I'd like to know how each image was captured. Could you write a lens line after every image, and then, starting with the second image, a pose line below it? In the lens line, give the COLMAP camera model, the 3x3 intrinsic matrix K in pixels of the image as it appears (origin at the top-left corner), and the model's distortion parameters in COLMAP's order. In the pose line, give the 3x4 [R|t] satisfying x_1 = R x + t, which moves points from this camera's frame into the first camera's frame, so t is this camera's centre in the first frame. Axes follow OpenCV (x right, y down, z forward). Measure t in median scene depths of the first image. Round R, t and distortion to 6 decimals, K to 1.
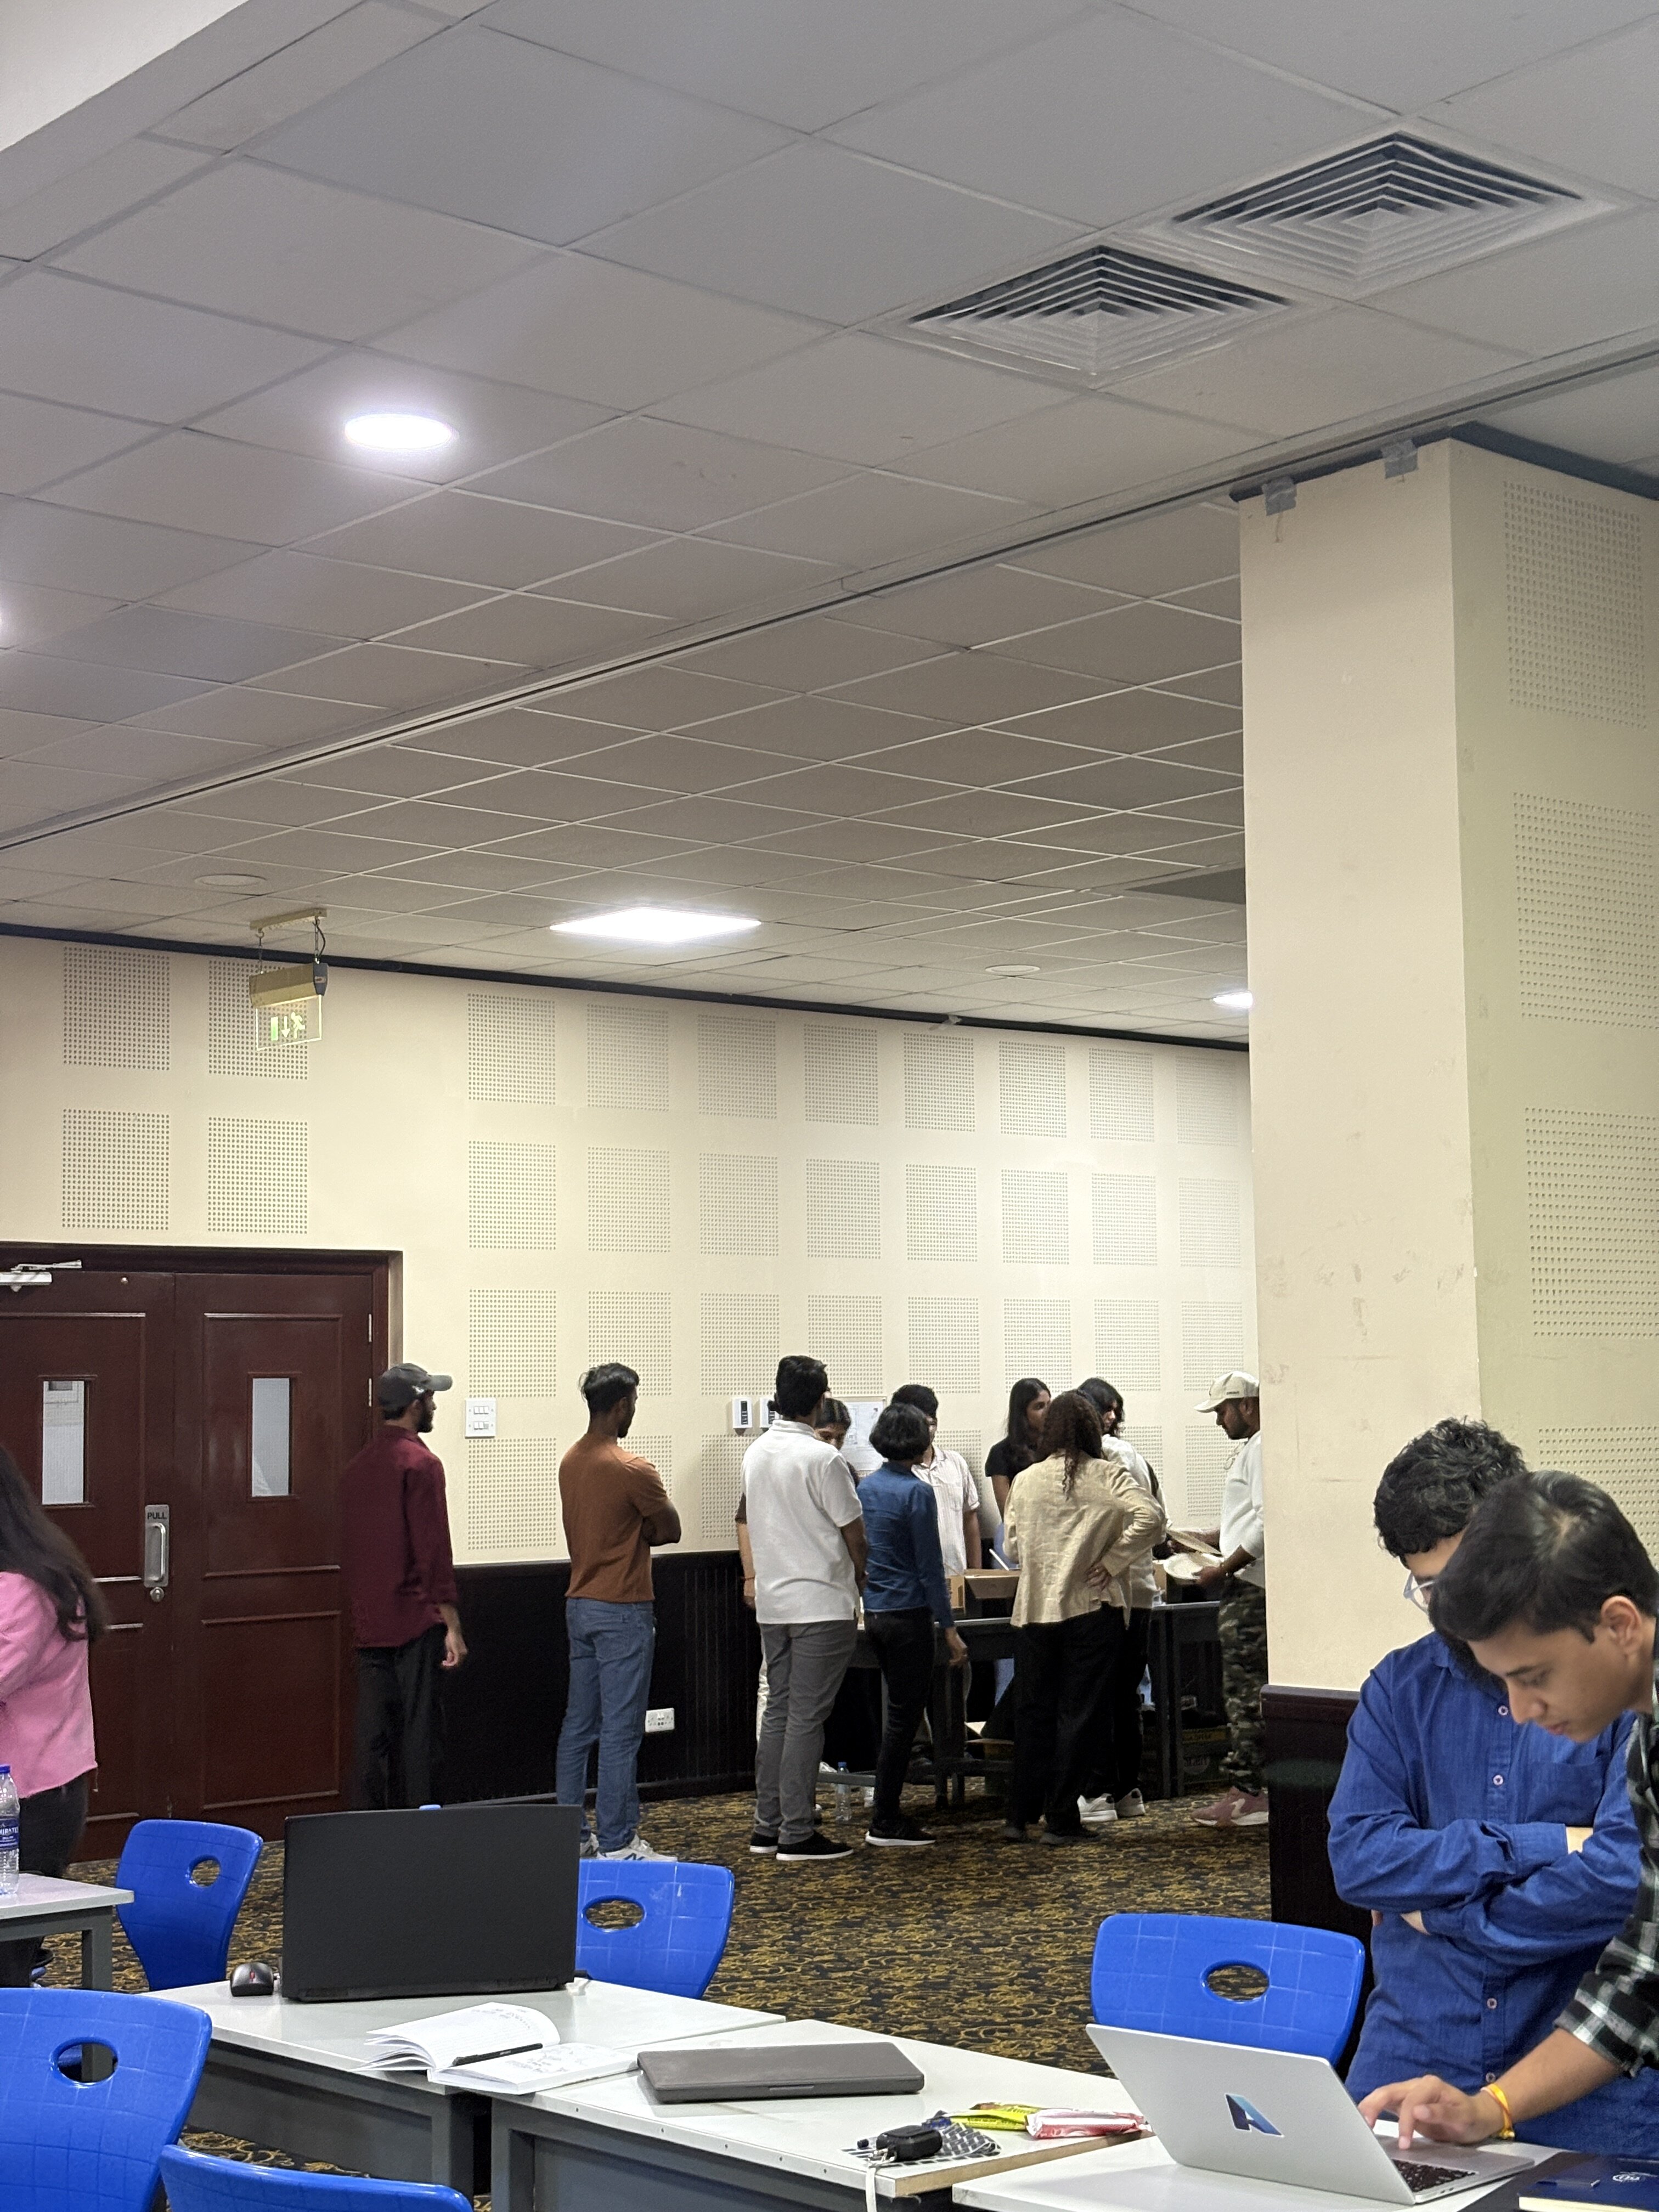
lens RADIAL K [[3499.5, 0, 871.9], [0, 3499.5, 1110.7], [0, 0, 1]] dist [0.129045, 0.000000]
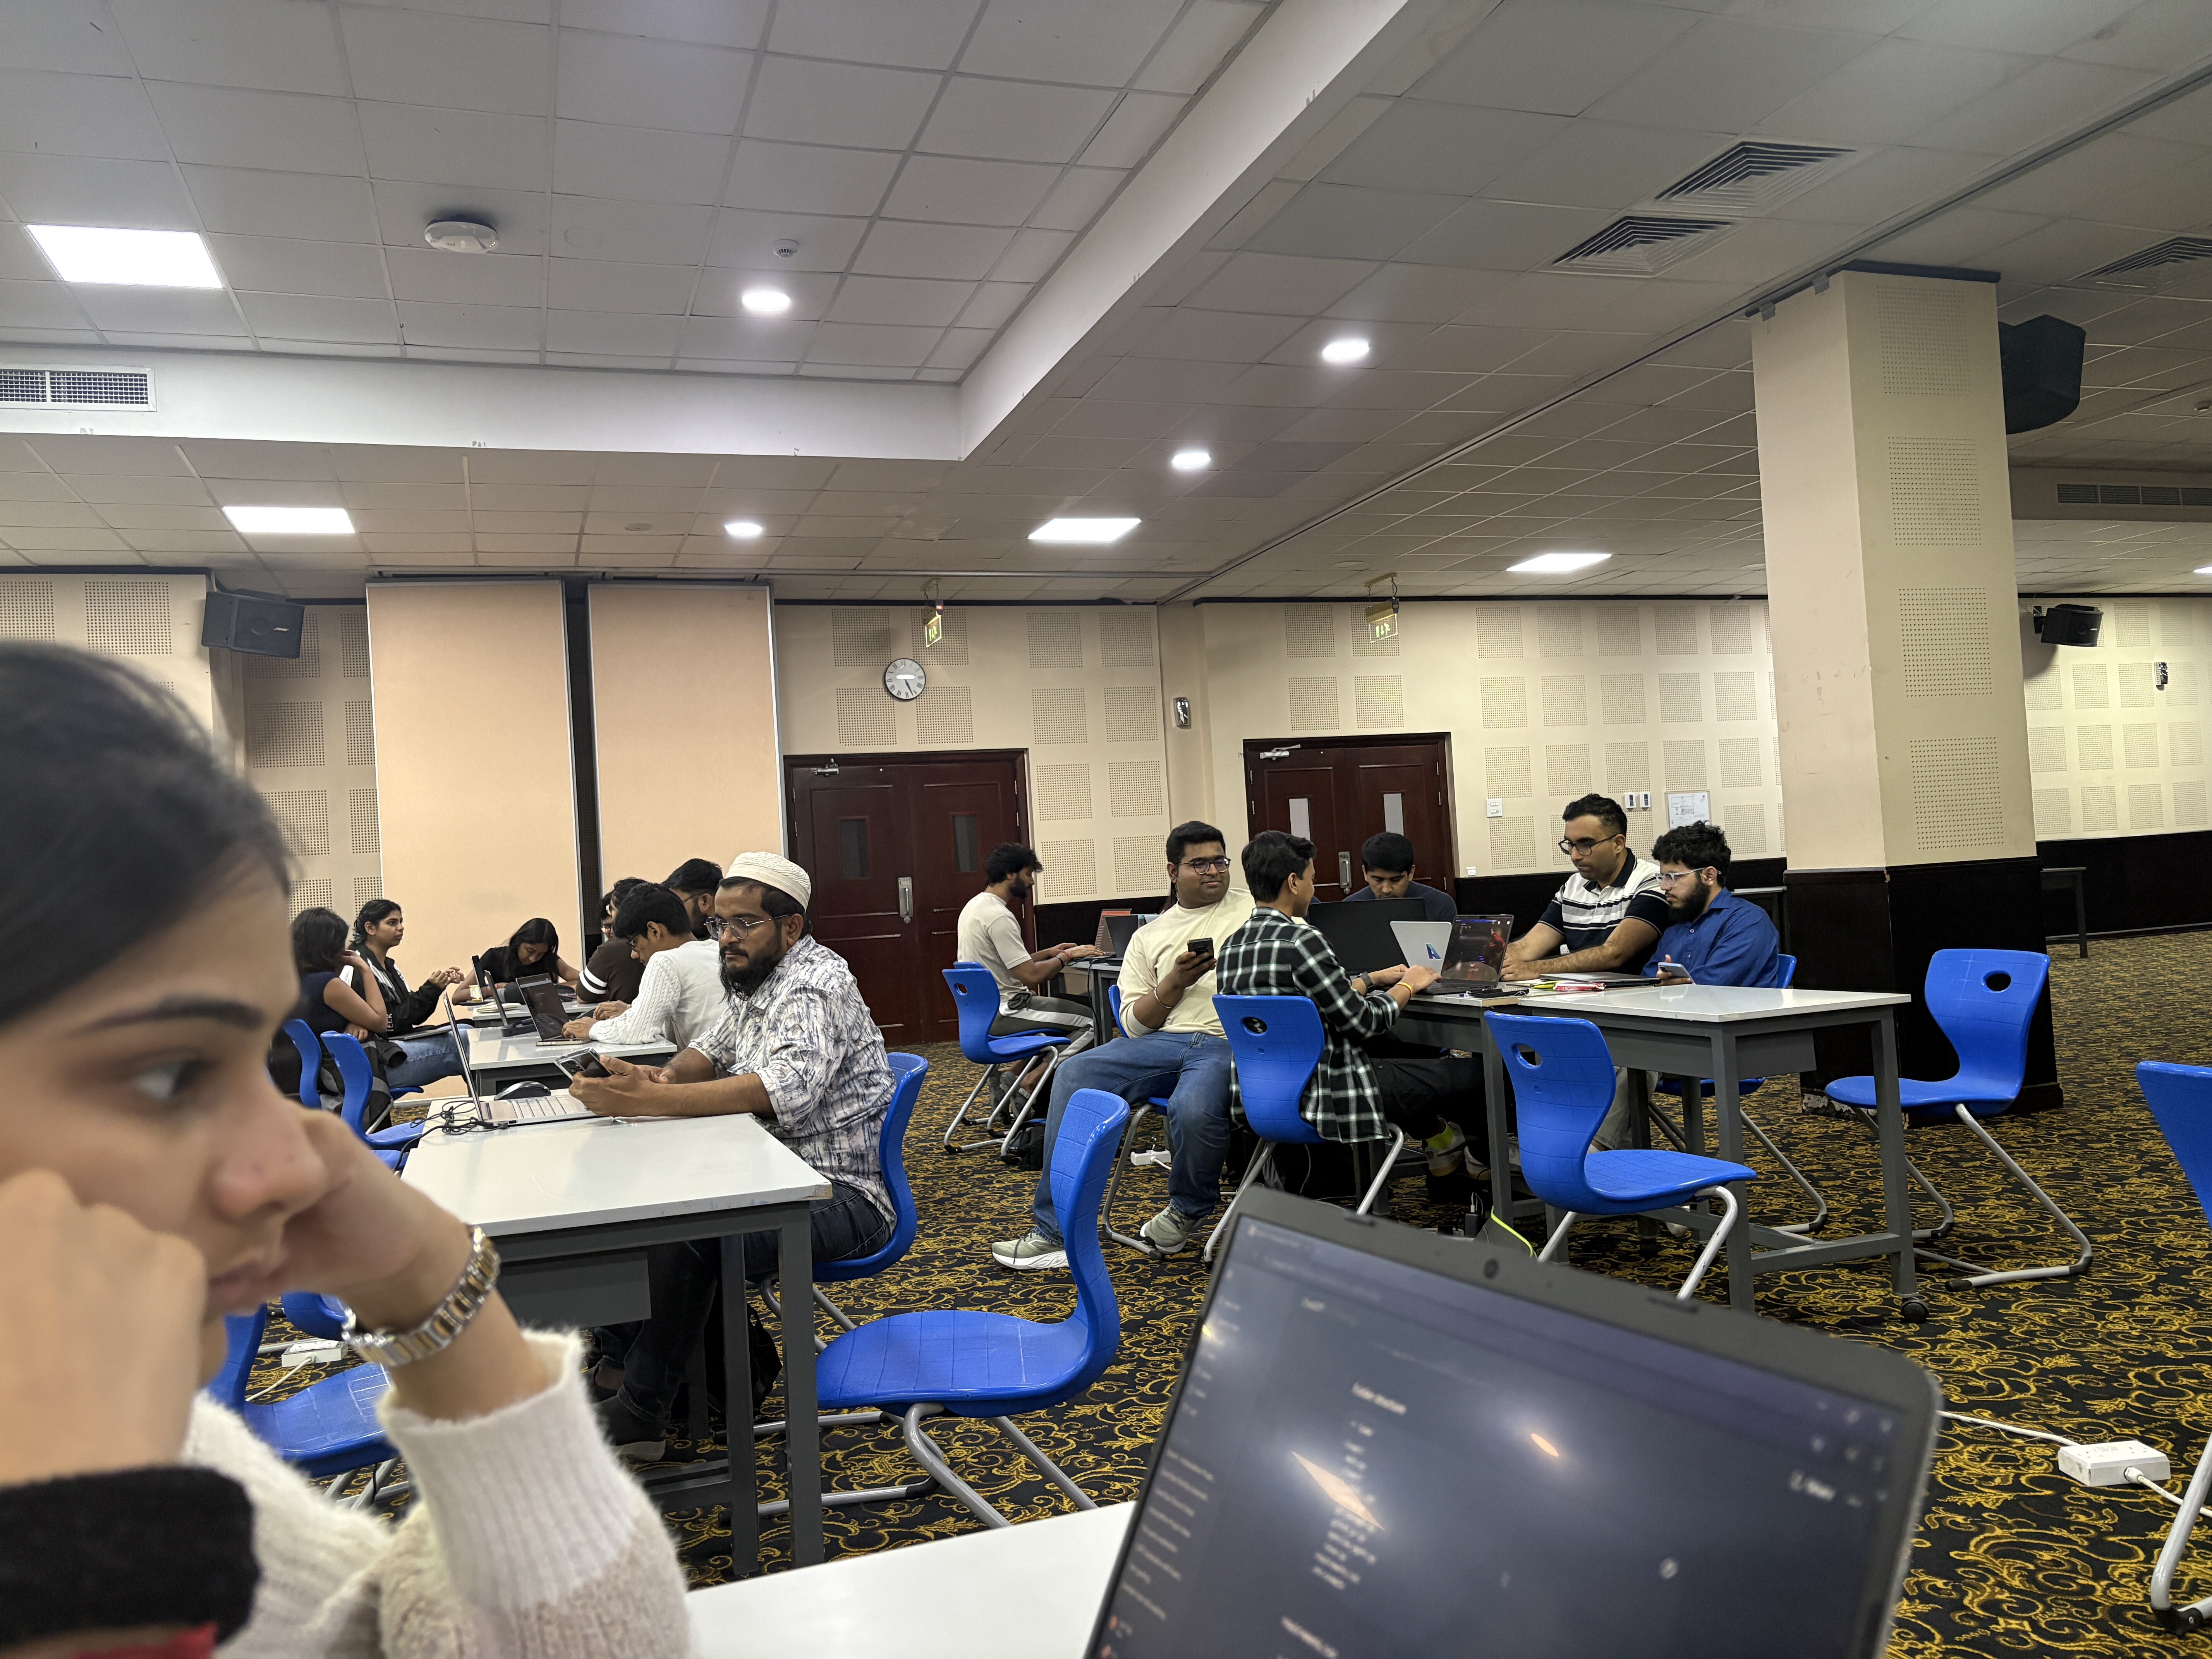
lens RADIAL K [[1795.8, 0, 1125.2], [0, 1795.8, 826.8], [0, 0, 1]] dist [0.114011, -0.017921]
pose [[0.931501, -0.057068, -0.359234, 0.079129], [0.081166, 0.995325, 0.052347, 0.025935], [0.354567, -0.077919, 0.931778, -0.108462]]
